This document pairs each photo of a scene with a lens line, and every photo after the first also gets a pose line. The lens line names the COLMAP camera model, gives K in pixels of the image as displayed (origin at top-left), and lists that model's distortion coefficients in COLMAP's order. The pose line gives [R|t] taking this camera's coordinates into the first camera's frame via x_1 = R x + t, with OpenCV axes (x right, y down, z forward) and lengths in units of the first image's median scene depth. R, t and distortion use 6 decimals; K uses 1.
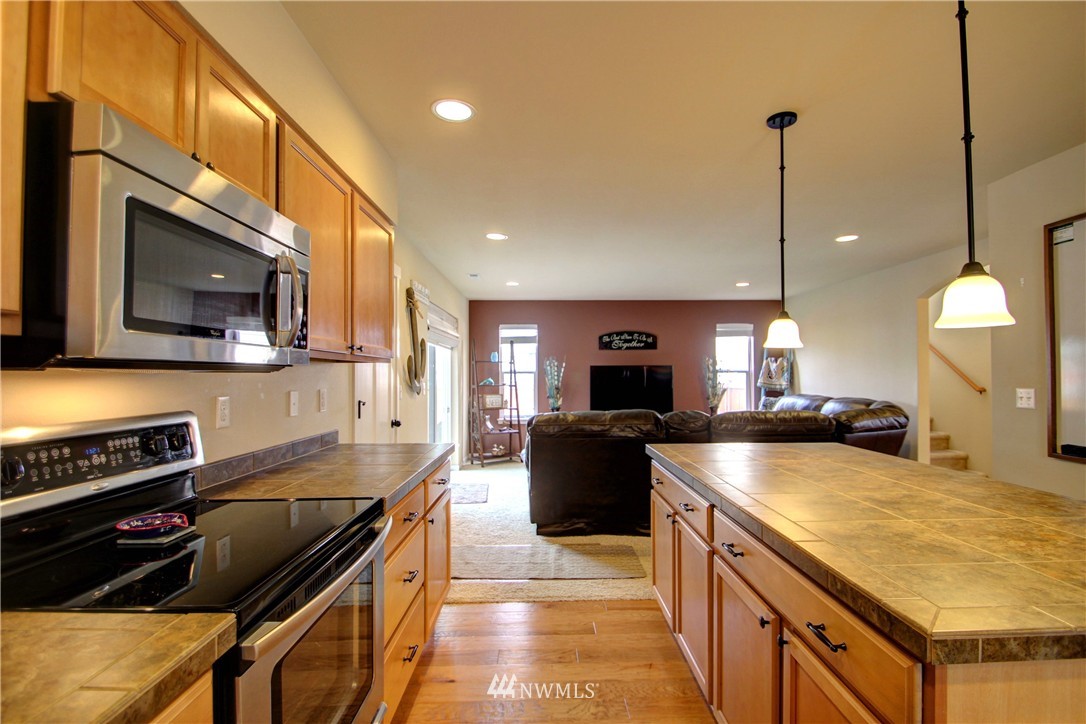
lens RADIAL K [[508.7, 0, 555.8], [0, 508.7, 371.2], [0, 0, 1]] dist [0.021434, -0.022273]
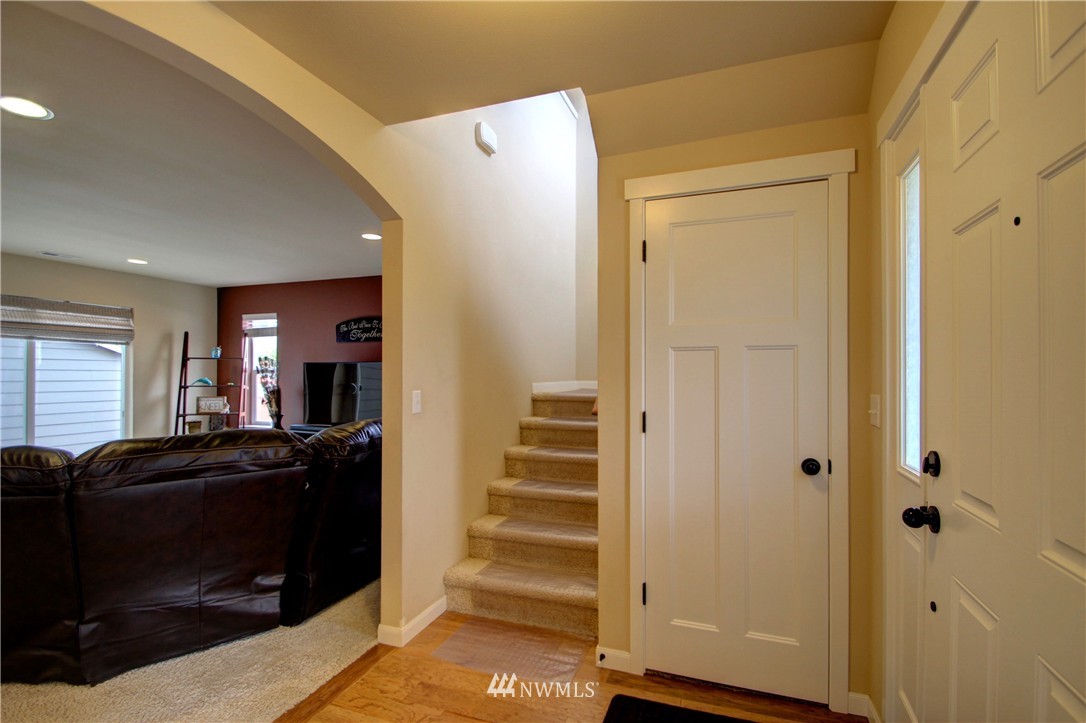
lens RADIAL K [[508.7, 0, 555.8], [0, 508.7, 370.7], [0, 0, 1]] dist [0.021434, -0.022273]
pose [[0.938223, 0.001828, -0.346026, 0.667437], [0.000150, 0.999984, 0.005689, -0.003239], [0.346031, -0.005390, 0.938208, 0.385585]]
